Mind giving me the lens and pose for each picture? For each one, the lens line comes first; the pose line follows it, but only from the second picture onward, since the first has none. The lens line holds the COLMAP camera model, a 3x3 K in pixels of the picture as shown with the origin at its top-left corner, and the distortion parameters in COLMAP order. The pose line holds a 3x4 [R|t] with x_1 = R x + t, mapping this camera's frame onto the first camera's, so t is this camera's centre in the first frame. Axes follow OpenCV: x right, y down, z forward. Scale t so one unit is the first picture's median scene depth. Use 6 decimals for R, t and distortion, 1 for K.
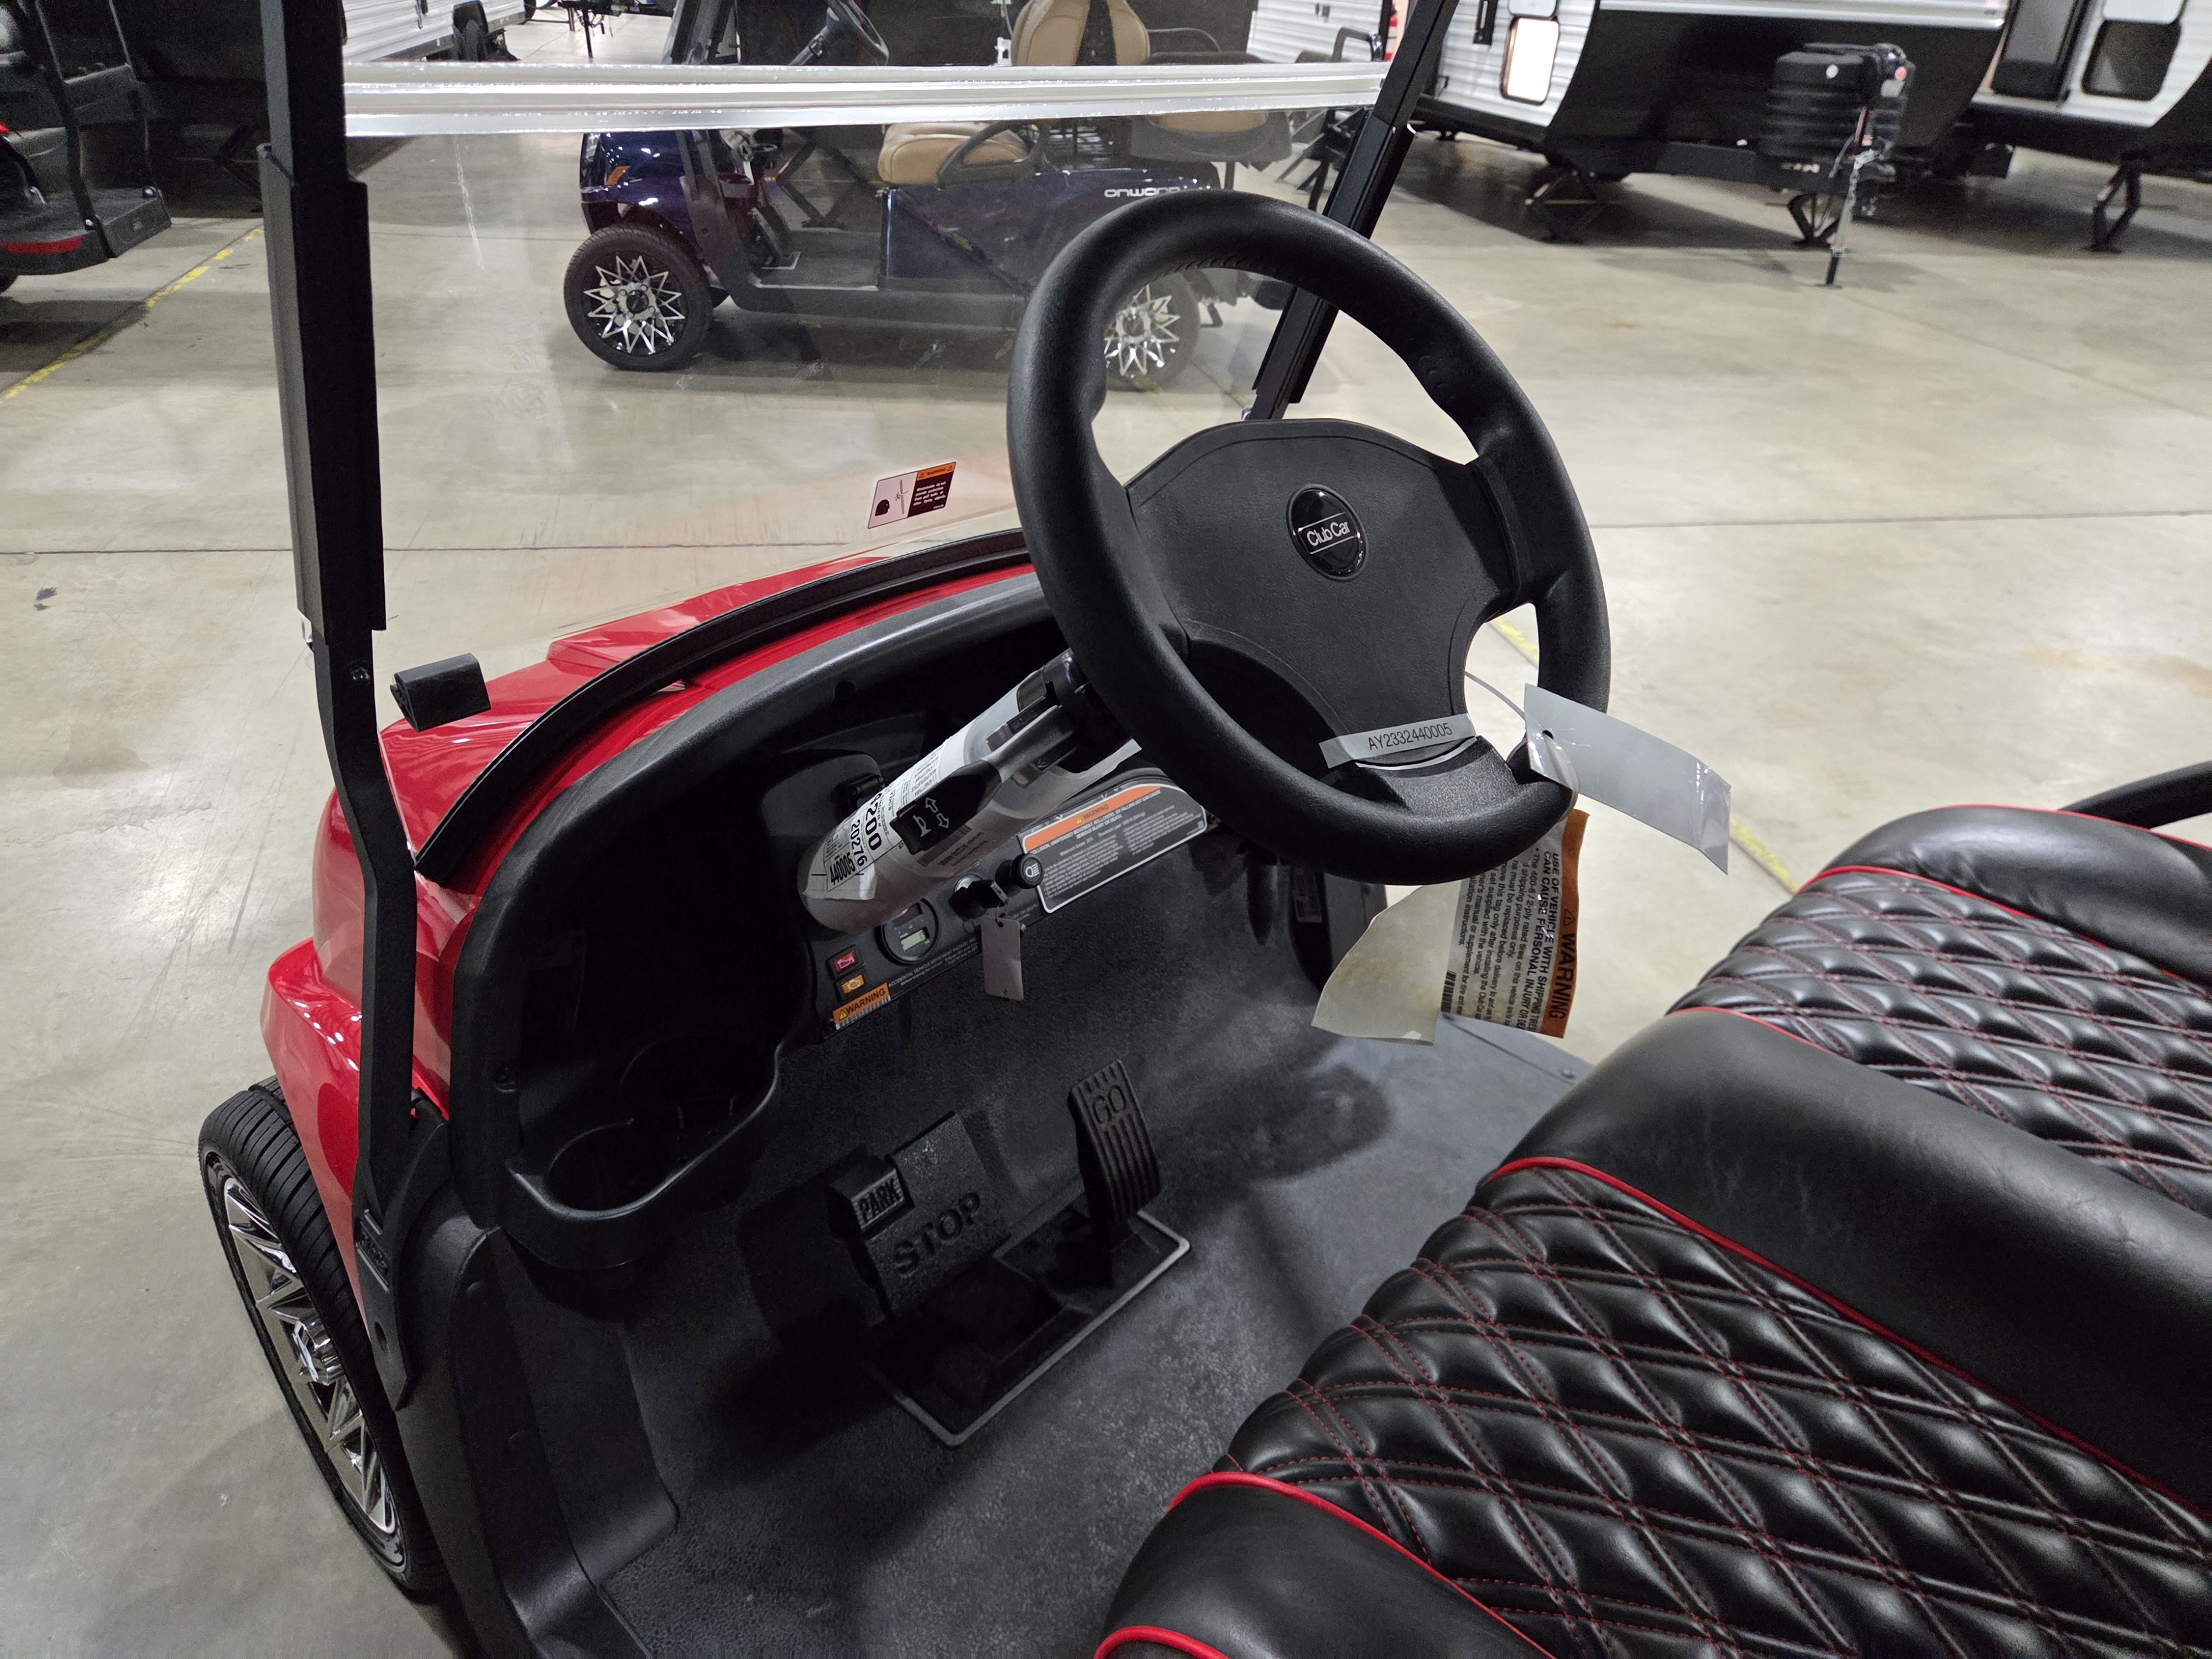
lens RADIAL K [[1546.6, 0, 1136.5], [0, 1546.6, 845.8], [0, 0, 1]] dist [0.003731, 0.000247]
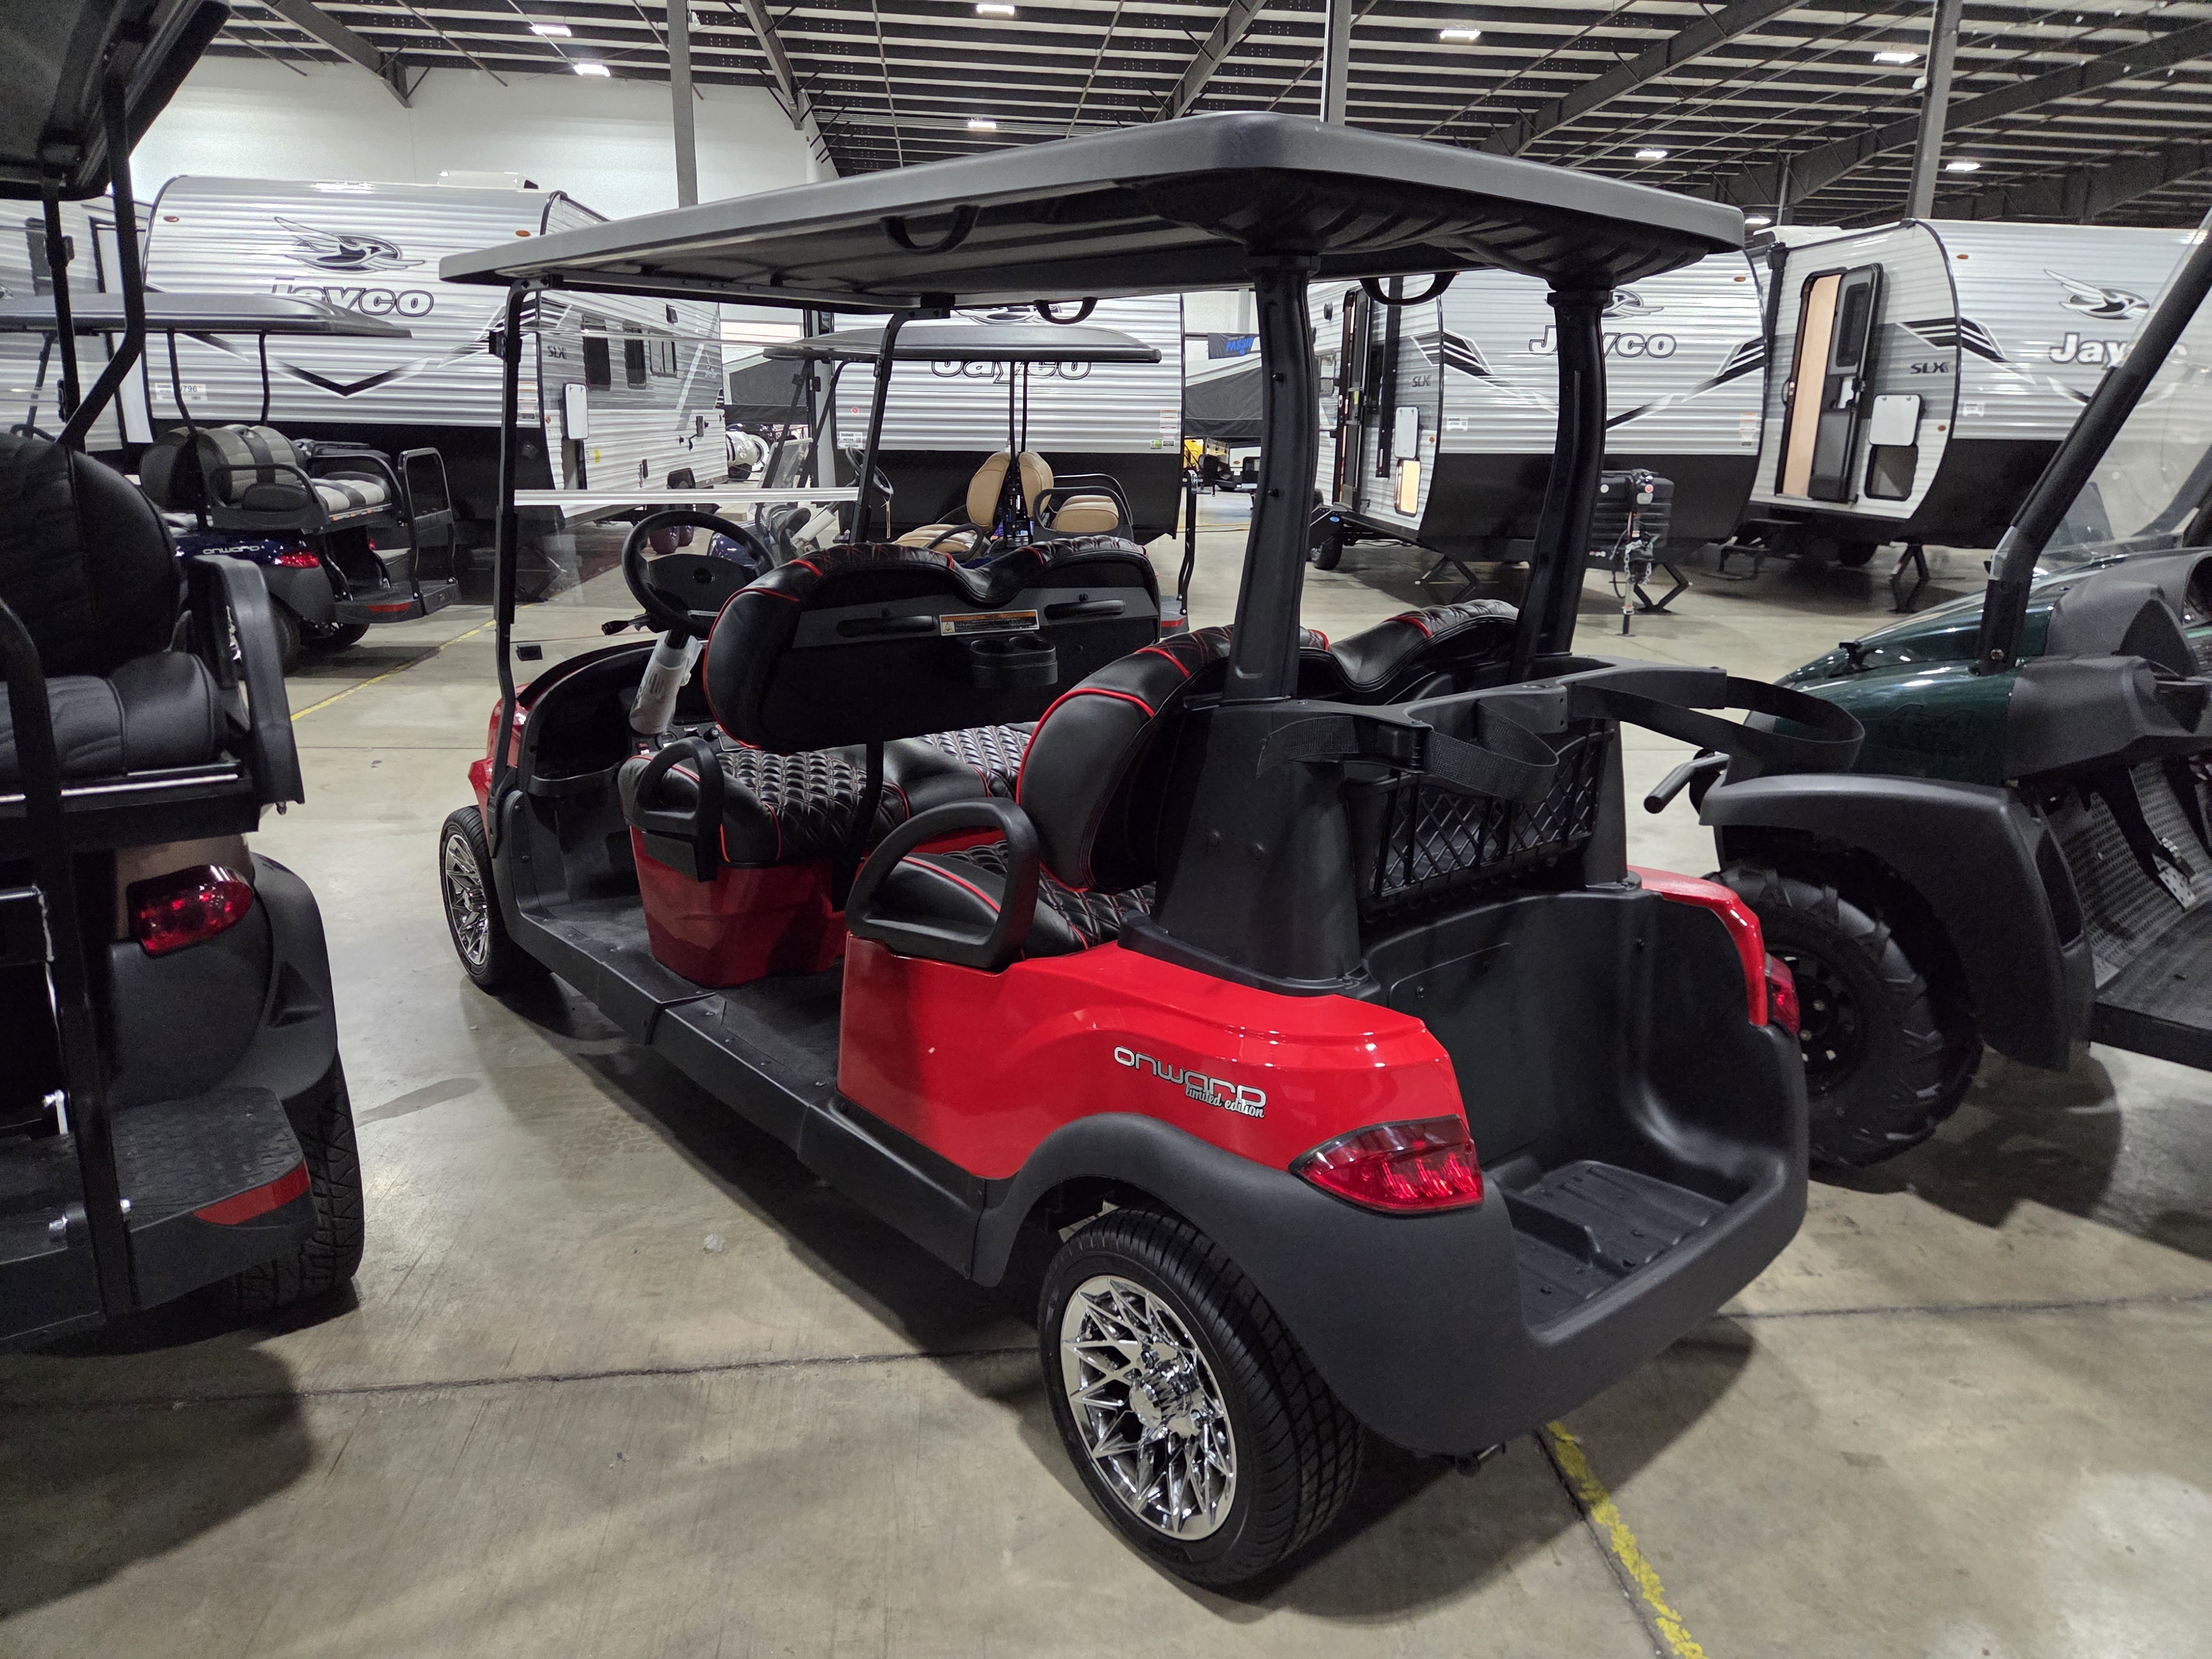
lens RADIAL K [[1473.0, 0, 1106.0], [0, 1473.0, 829.5], [0, 0, 1]] dist [0.048046, 0.001214]
pose [[0.993532, 0.001945, -0.113533, 0.156454], [-0.029699, 0.969498, -0.243295, 0.133381], [0.109597, 0.245093, 0.963285, -0.255874]]
